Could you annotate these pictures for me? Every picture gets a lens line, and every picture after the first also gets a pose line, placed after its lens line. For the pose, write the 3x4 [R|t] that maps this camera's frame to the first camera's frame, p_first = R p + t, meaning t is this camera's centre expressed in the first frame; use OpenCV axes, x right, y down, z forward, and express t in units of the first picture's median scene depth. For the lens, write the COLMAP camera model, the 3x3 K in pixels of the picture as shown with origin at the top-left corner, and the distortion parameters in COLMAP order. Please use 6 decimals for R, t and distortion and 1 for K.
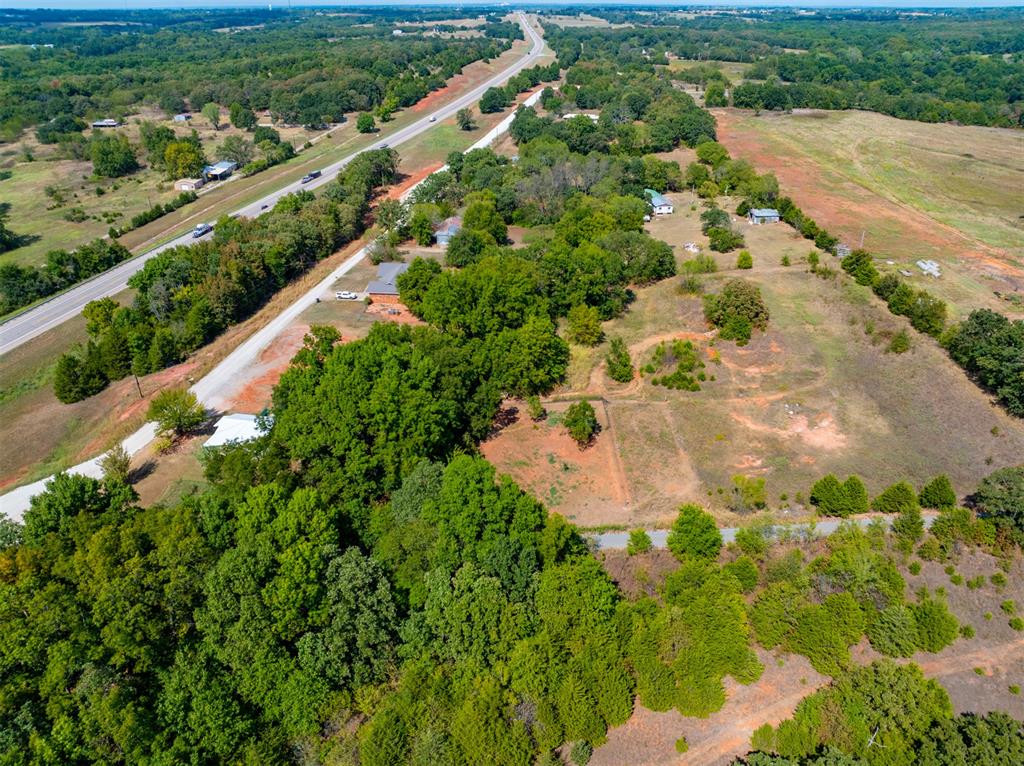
lens RADIAL K [[718.6, 0, 519.3], [0, 718.6, 380.5], [0, 0, 1]] dist [-0.048869, 0.020378]
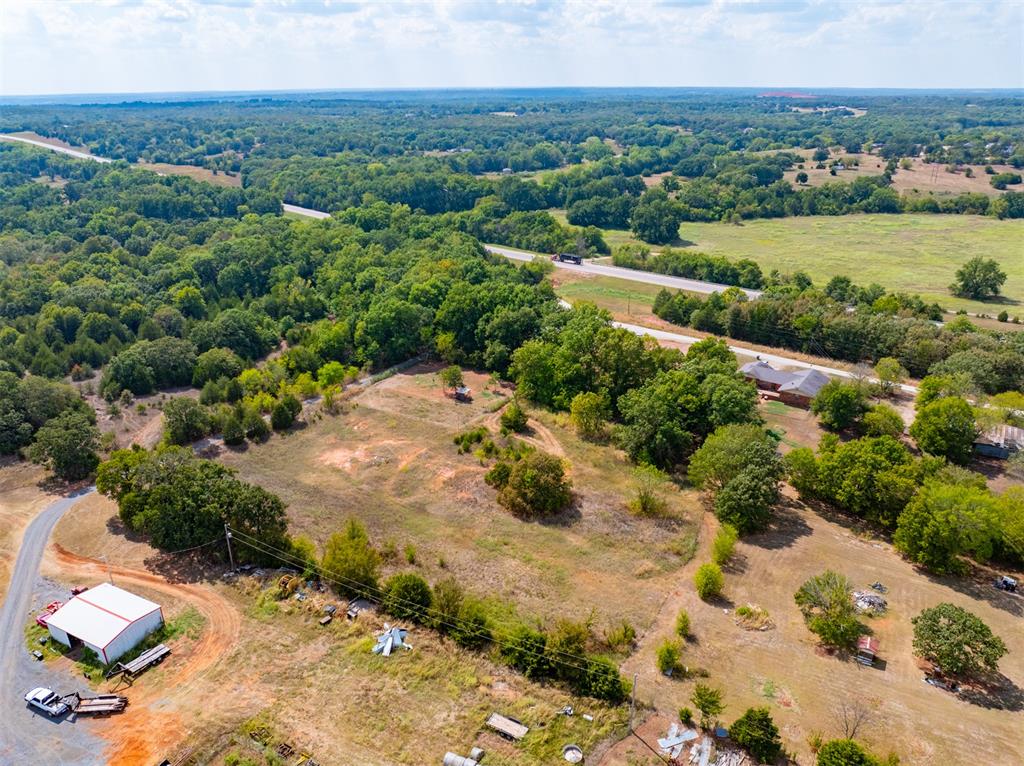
lens RADIAL K [[718.6, 0, 513.6], [0, 718.6, 381.5], [0, 0, 1]] dist [-0.048869, 0.020378]
pose [[-0.502222, 0.334370, -0.797477, 0.856834], [-0.399981, 0.727810, 0.557053, -0.578762], [0.766674, 0.598740, -0.231780, 1.018001]]
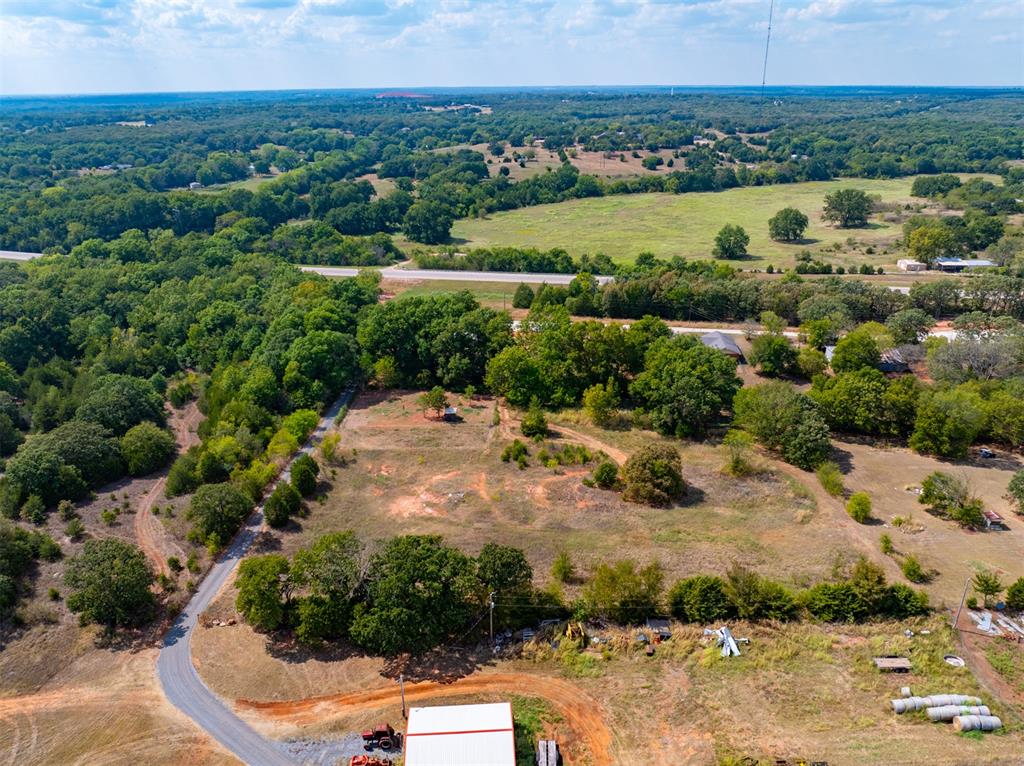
lens RADIAL K [[718.6, 0, 512.7], [0, 718.6, 381.8], [0, 0, 1]] dist [-0.048869, 0.020378]
pose [[-0.014467, 0.384715, -0.922922, 0.966136], [-0.462152, 0.815938, 0.347363, -0.376194], [0.886683, 0.431555, 0.165992, 0.621848]]
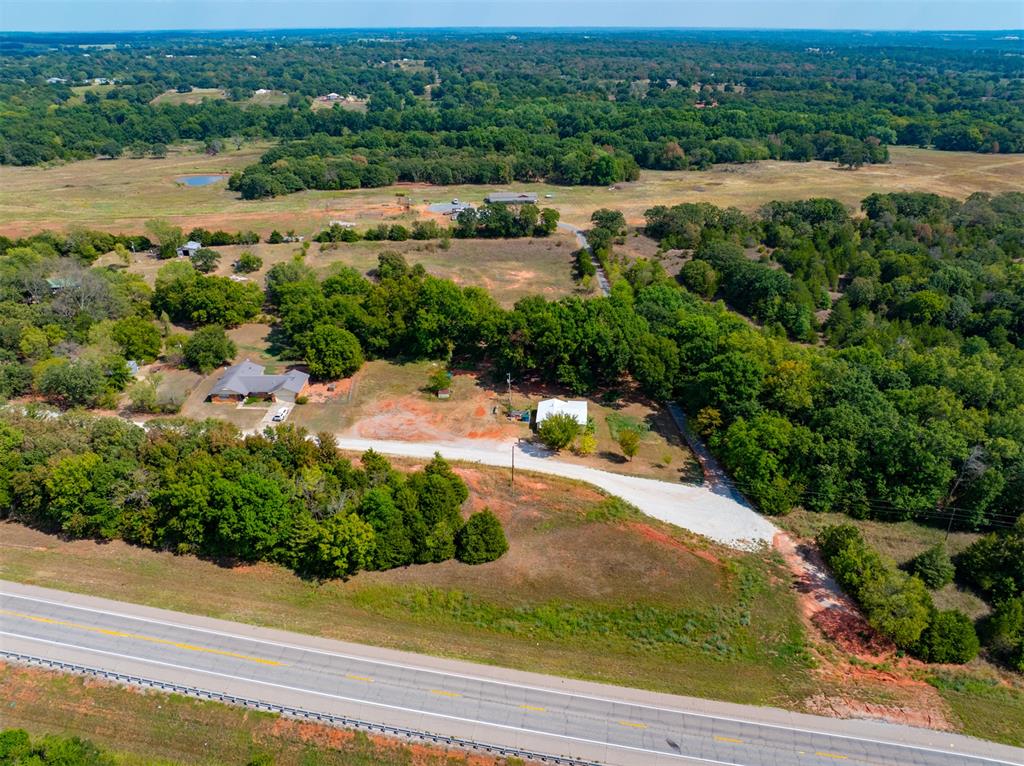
lens RADIAL K [[718.6, 0, 510.2], [0, 718.6, 374.3], [0, 0, 1]] dist [-0.048869, 0.020378]
pose [[-0.081543, -0.439641, 0.894464, -1.101443], [0.470007, 0.774434, 0.423492, -0.422978], [-0.878888, 0.454937, 0.143485, 0.617736]]
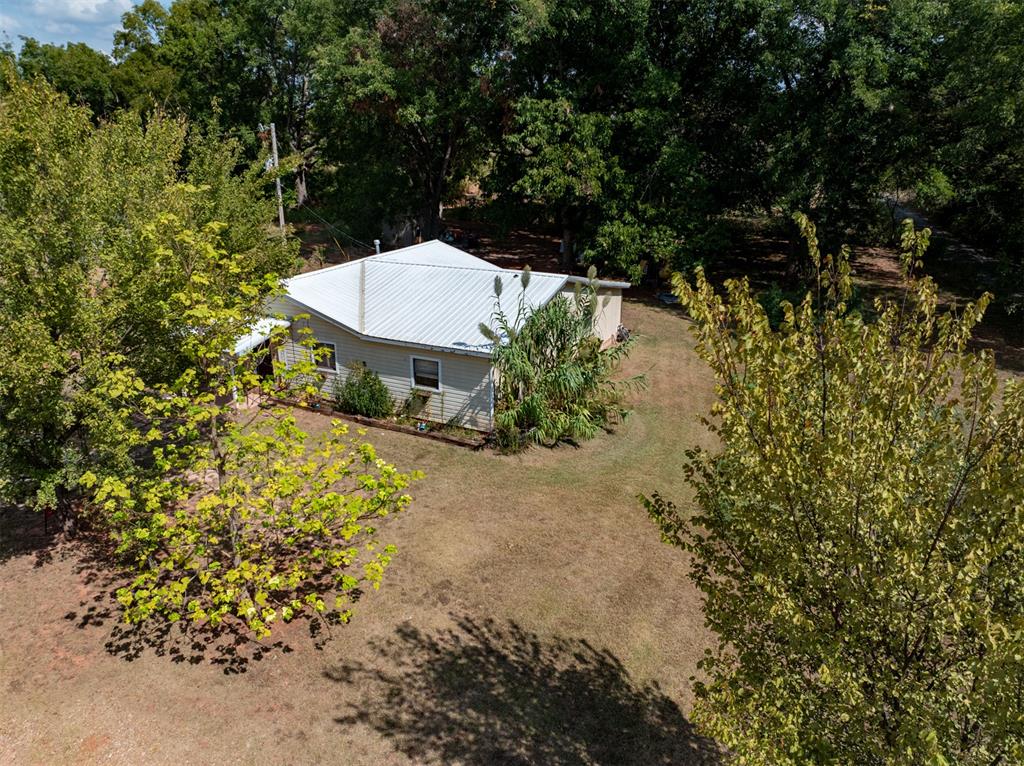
lens RADIAL K [[718.6, 0, 513.3], [0, 718.6, 379.8], [0, 0, 1]] dist [-0.048869, 0.020378]
pose [[0.260989, -0.326582, 0.908421, -0.406973], [0.458441, 0.870080, 0.181088, 0.050905], [-0.849539, 0.369196, 0.376800, 0.653259]]
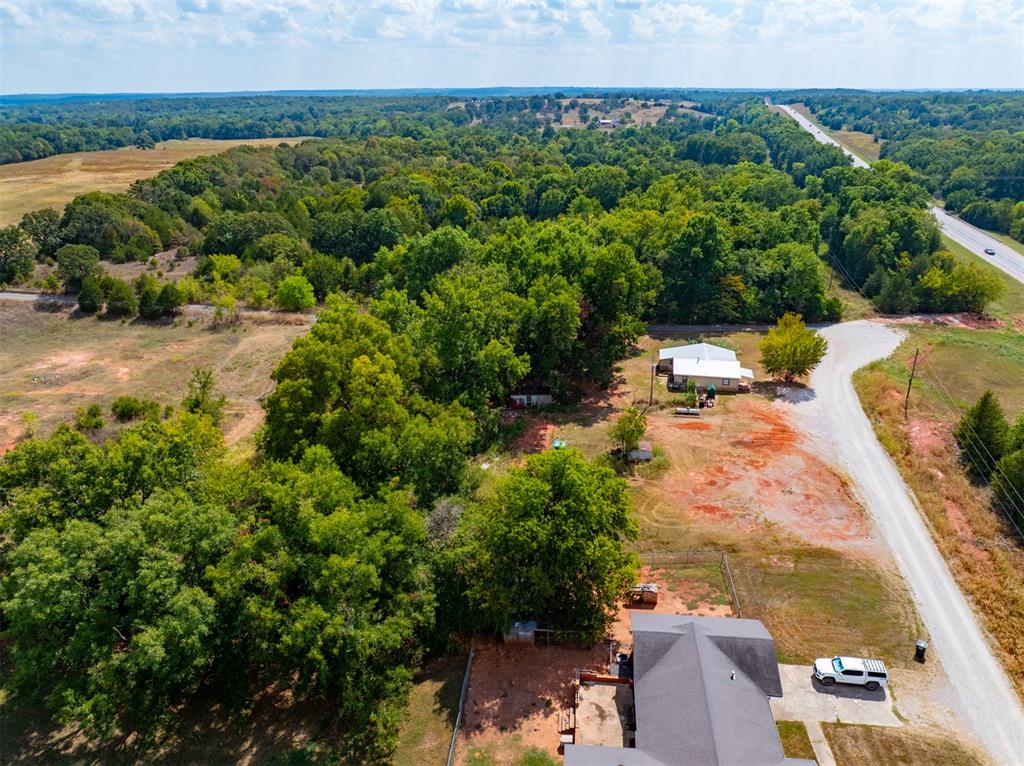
lens RADIAL K [[718.6, 0, 512.1], [0, 718.6, 385.5], [0, 0, 1]] dist [-0.048869, 0.020378]
pose [[-0.999856, -0.000617, 0.016969, -0.117756], [0.012722, 0.634653, 0.772692, -0.427049], [-0.011246, 0.772797, -0.634554, 1.137888]]
